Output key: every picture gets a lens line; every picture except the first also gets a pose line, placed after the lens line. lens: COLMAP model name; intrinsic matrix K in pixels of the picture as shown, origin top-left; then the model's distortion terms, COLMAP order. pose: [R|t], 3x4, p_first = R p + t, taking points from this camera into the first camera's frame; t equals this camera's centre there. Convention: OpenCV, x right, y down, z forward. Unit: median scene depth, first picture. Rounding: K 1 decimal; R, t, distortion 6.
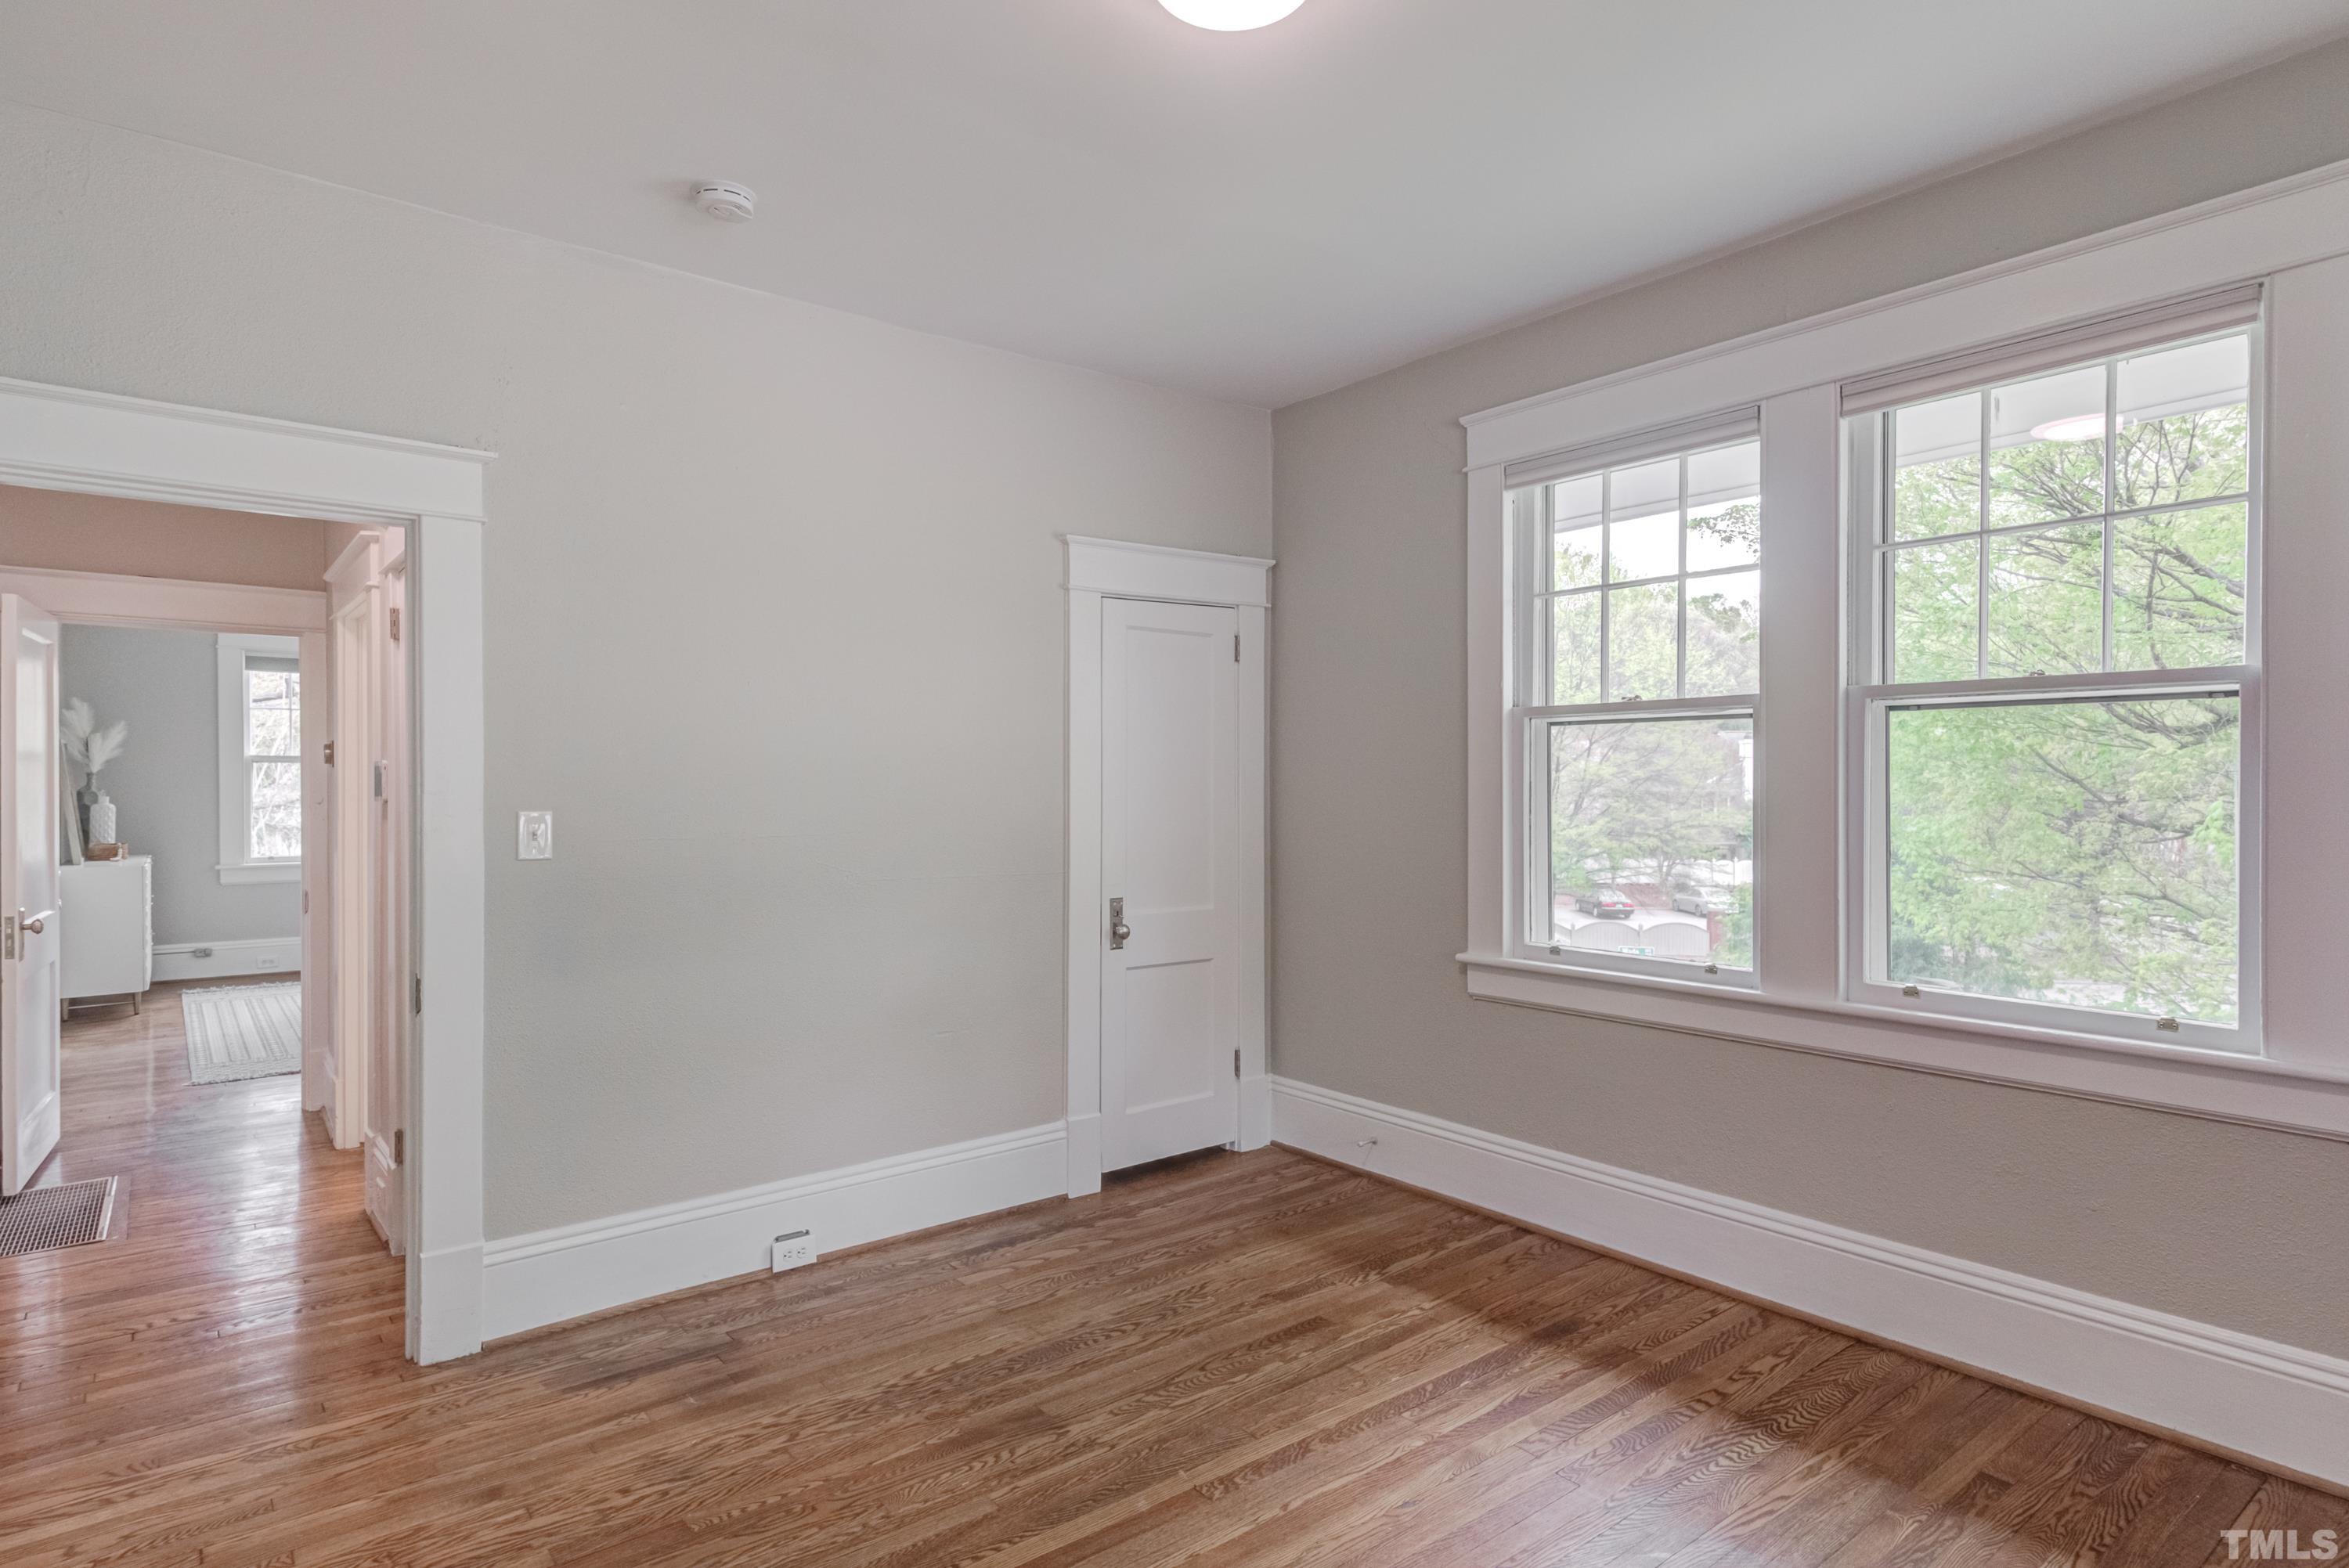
lens RADIAL K [[1213.1, 0, 1174.5], [0, 1213.1, 784.0], [0, 0, 1]] dist [0.021331, -0.002149]
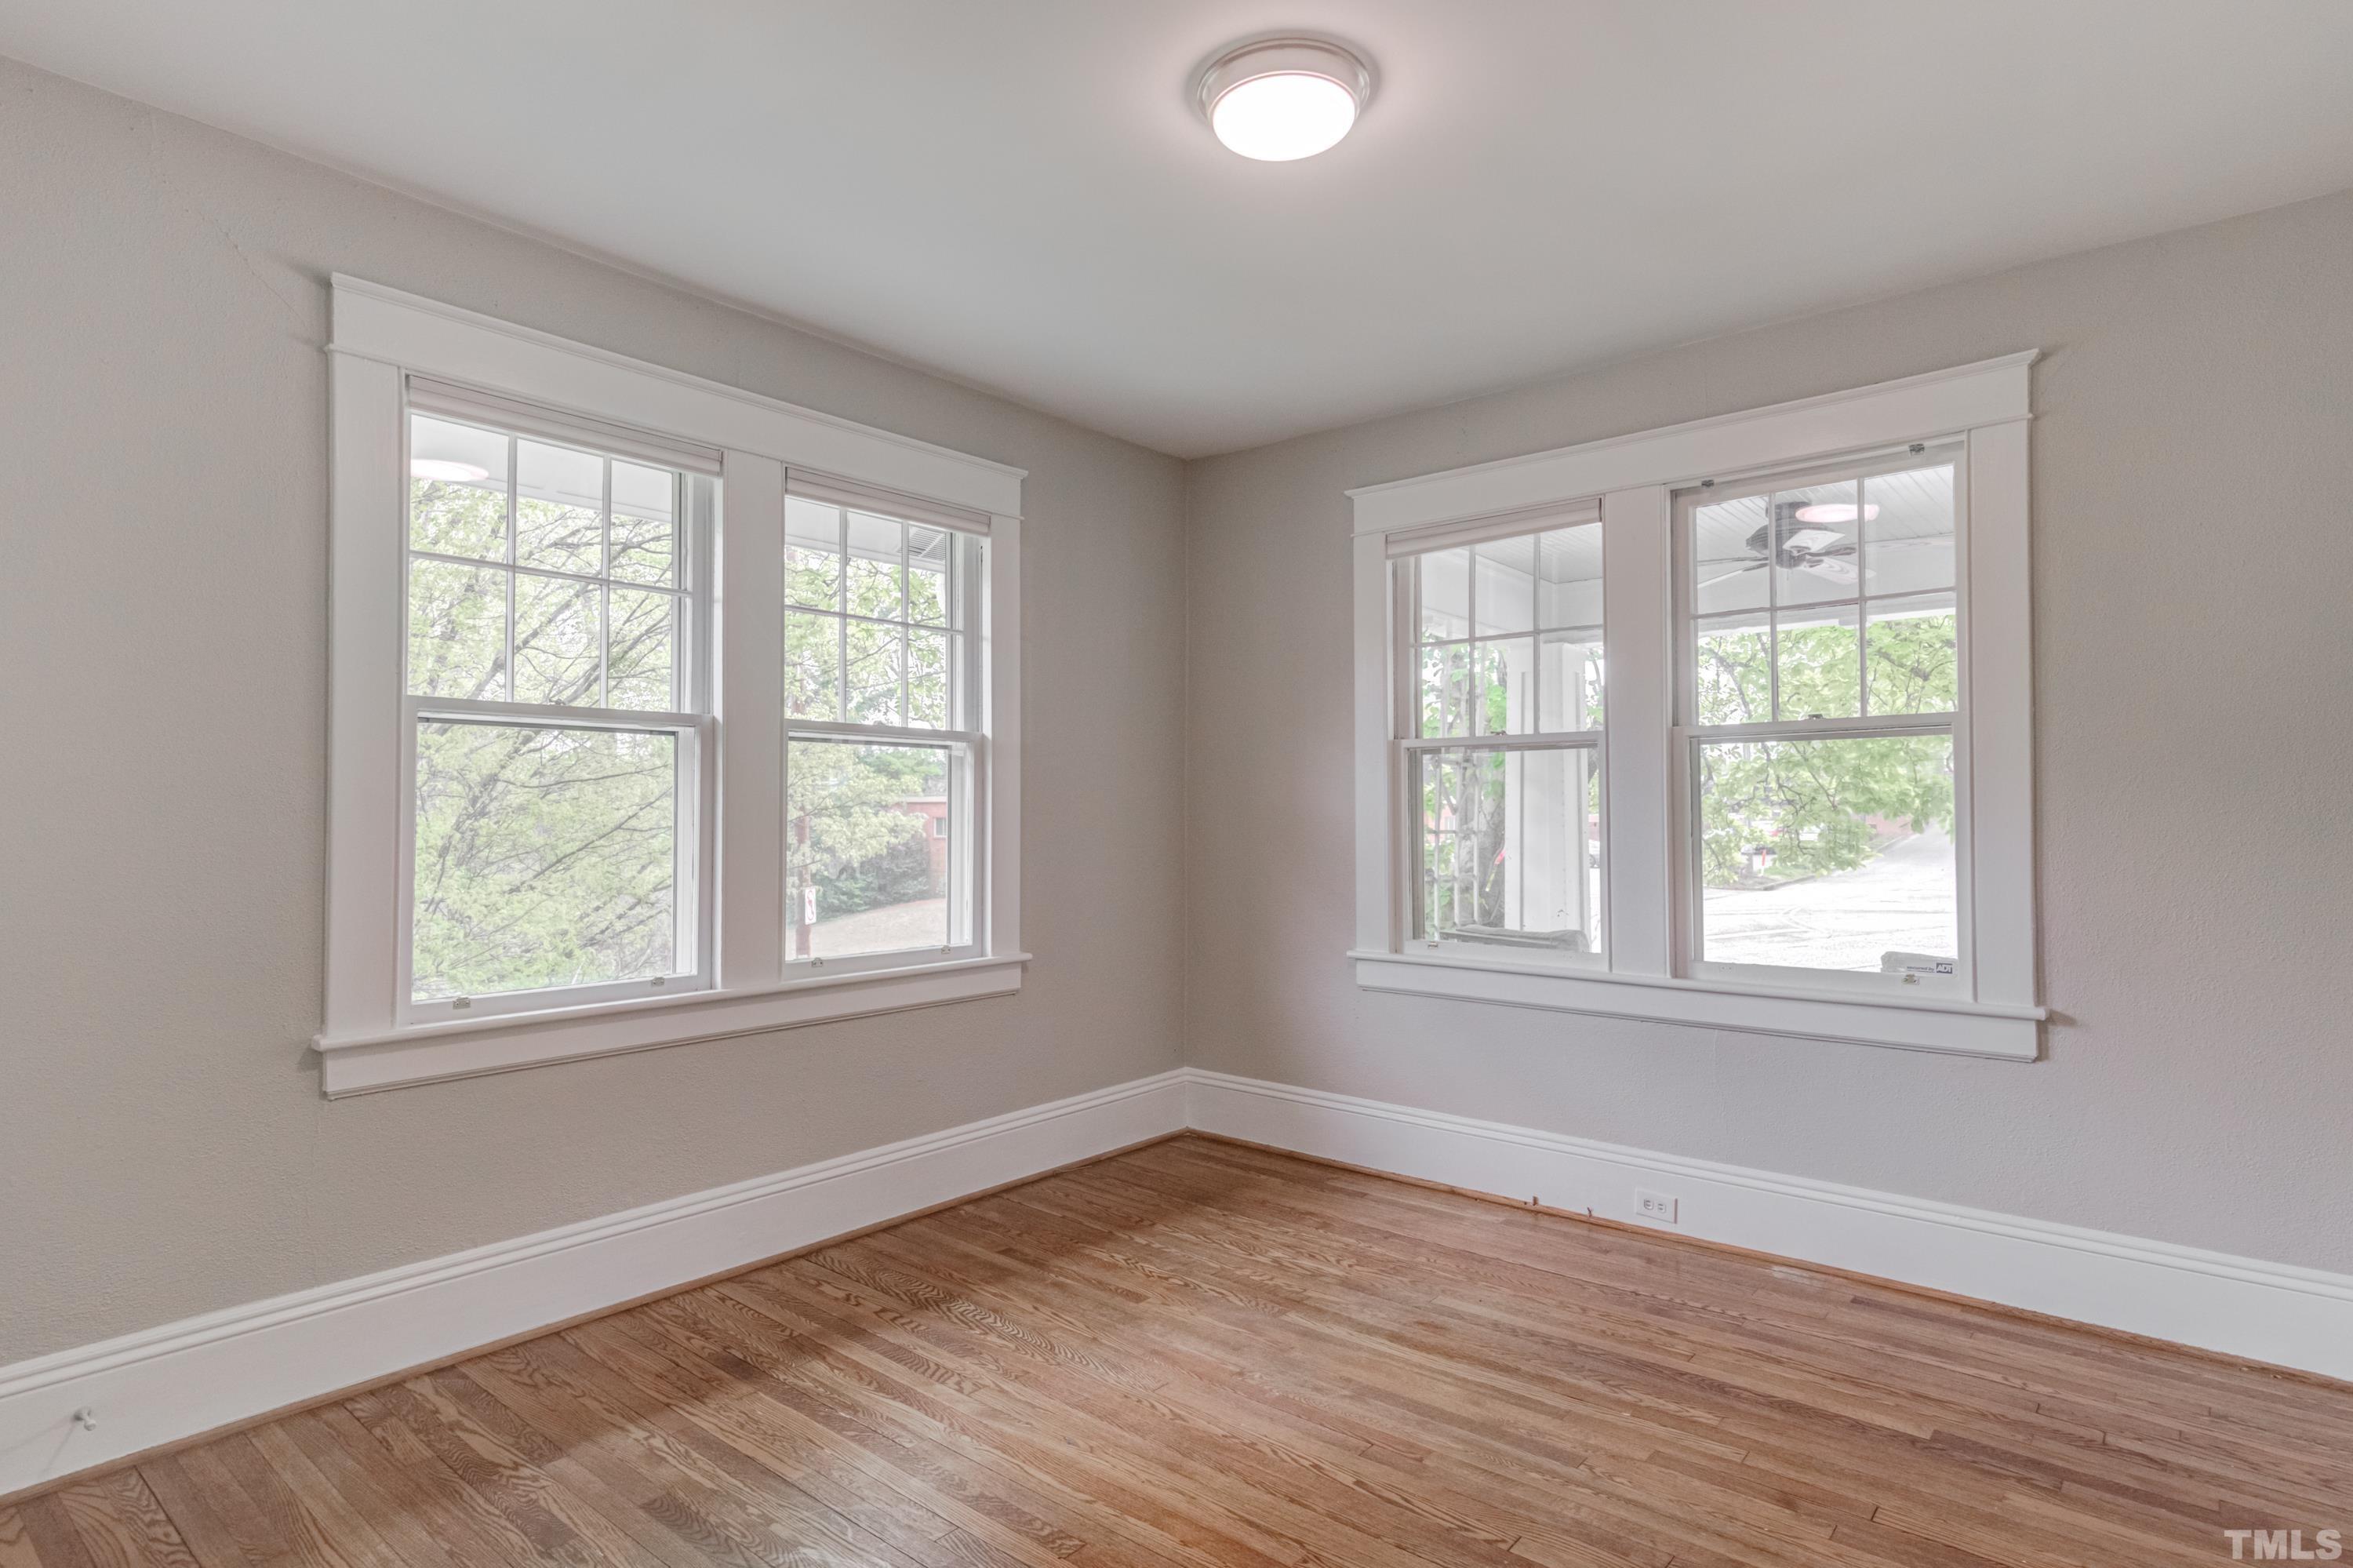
lens RADIAL K [[1238.3, 0, 1176.5], [0, 1238.3, 784.0], [0, 0, 1]] dist [0.039168, -0.016688]
pose [[-0.169479, 0.019468, 0.985341, -0.721039], [-0.004111, 0.999782, -0.020461, 0.008827], [-0.985525, -0.007518, -0.169362, 0.827538]]
